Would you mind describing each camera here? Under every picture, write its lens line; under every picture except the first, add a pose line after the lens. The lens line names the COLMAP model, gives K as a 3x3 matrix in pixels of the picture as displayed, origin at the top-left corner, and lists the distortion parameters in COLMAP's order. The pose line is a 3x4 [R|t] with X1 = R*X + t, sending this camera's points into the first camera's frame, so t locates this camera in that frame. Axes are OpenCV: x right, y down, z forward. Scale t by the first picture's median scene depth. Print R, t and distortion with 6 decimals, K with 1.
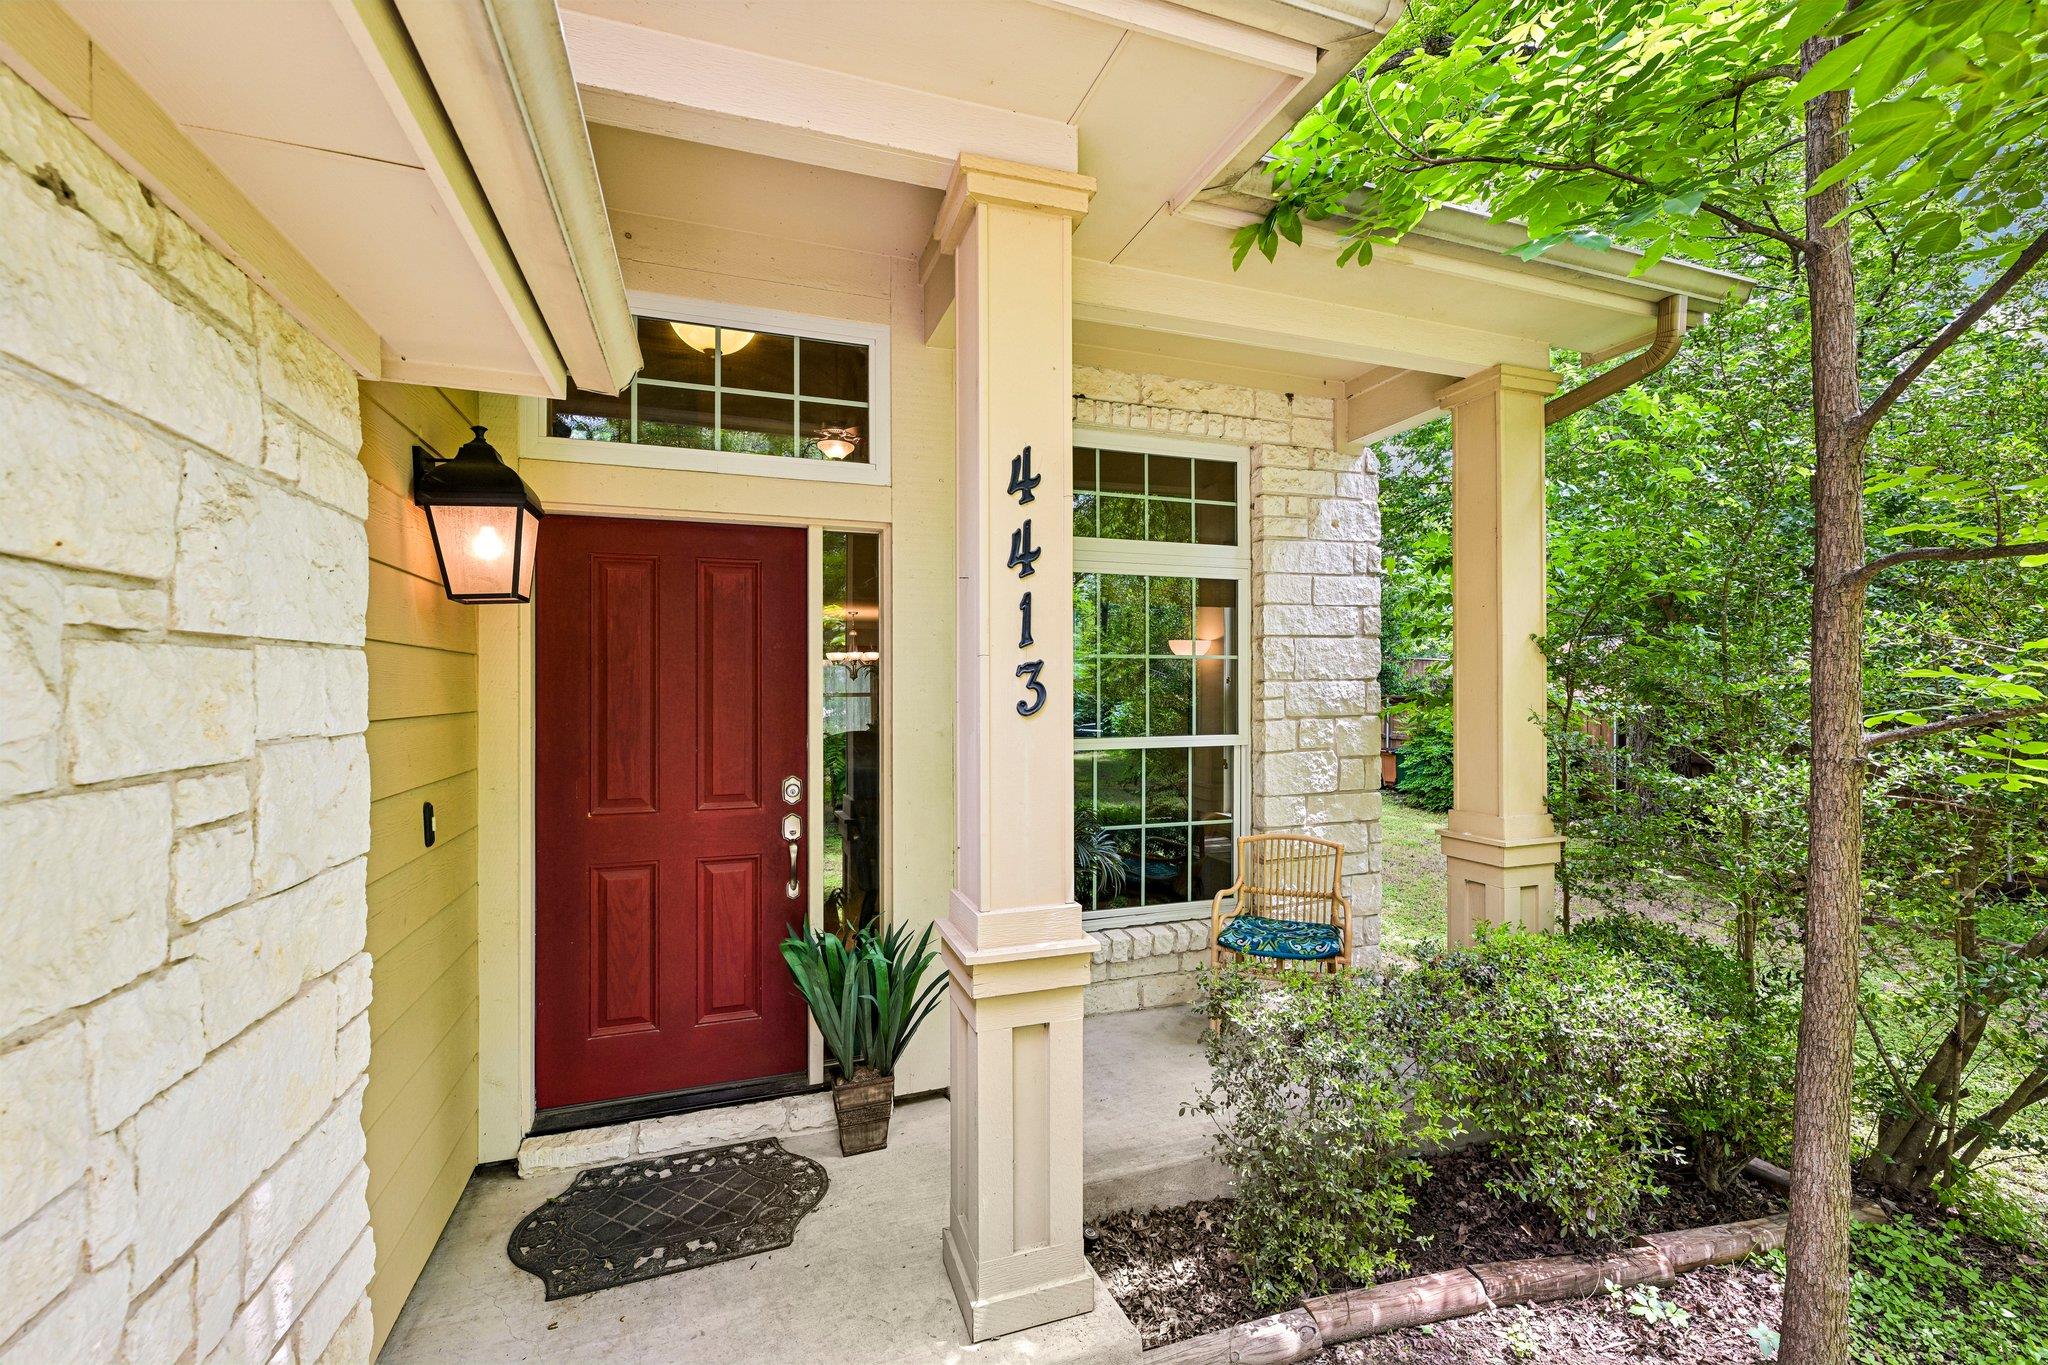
lens RADIAL K [[840.4, 0, 1021.8], [0, 840.4, 681.9], [0, 0, 1]] dist [0.002836, 0.000208]
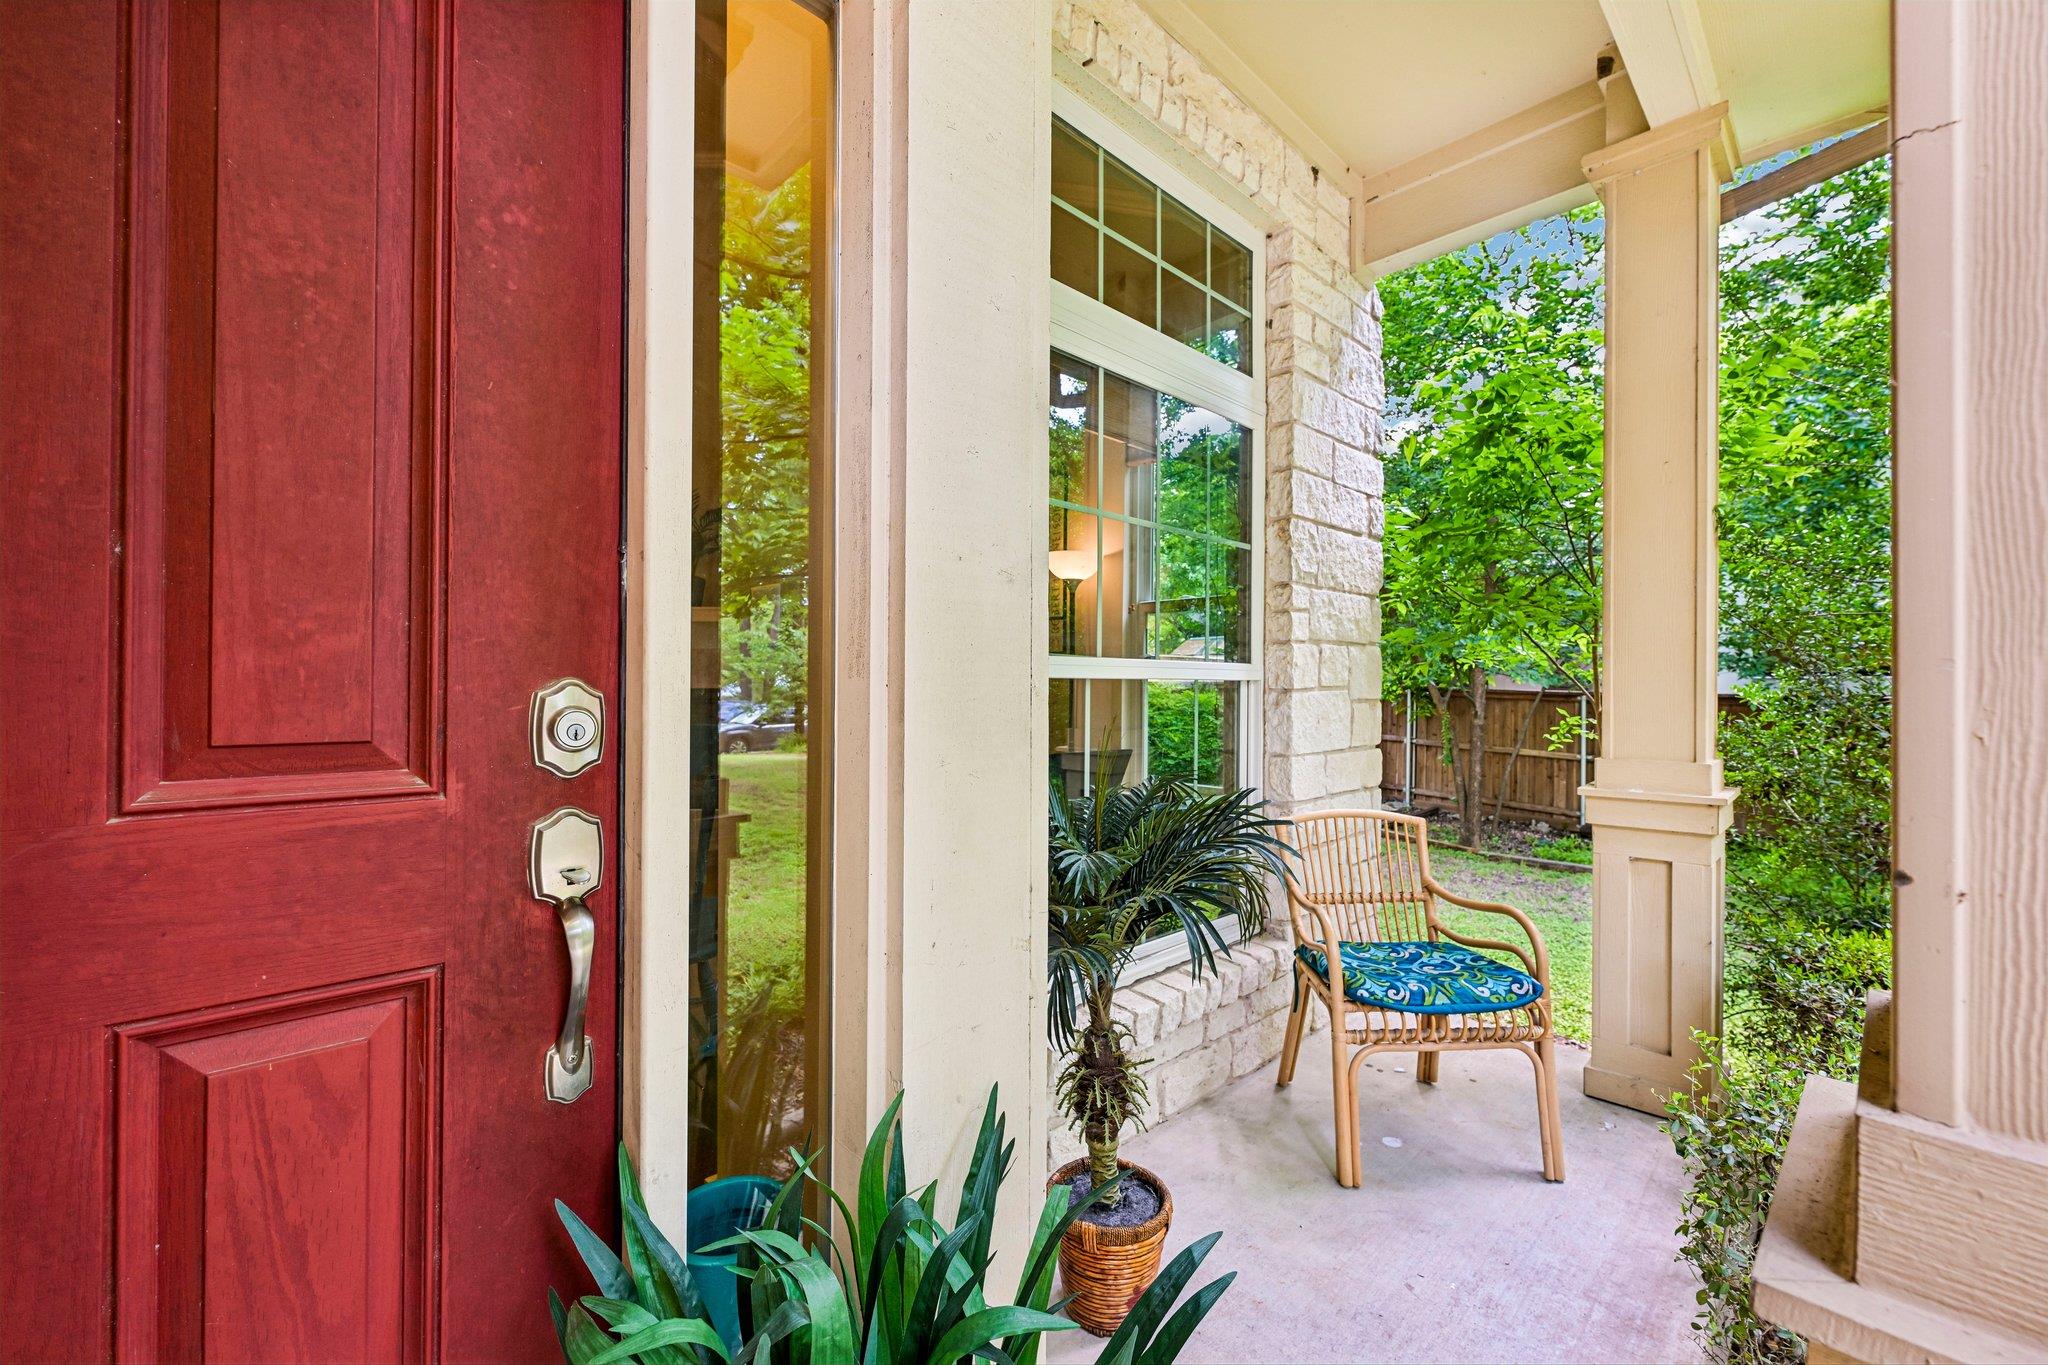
lens RADIAL K [[840.4, 0, 1028.7], [0, 840.4, 684.2], [0, 0, 1]] dist [0.002836, 0.000208]
pose [[0.907442, 0.009145, 0.420078, -0.203820], [-0.010997, 0.999938, 0.001987, 0.090247], [-0.420033, -0.006422, 0.907486, 0.542558]]
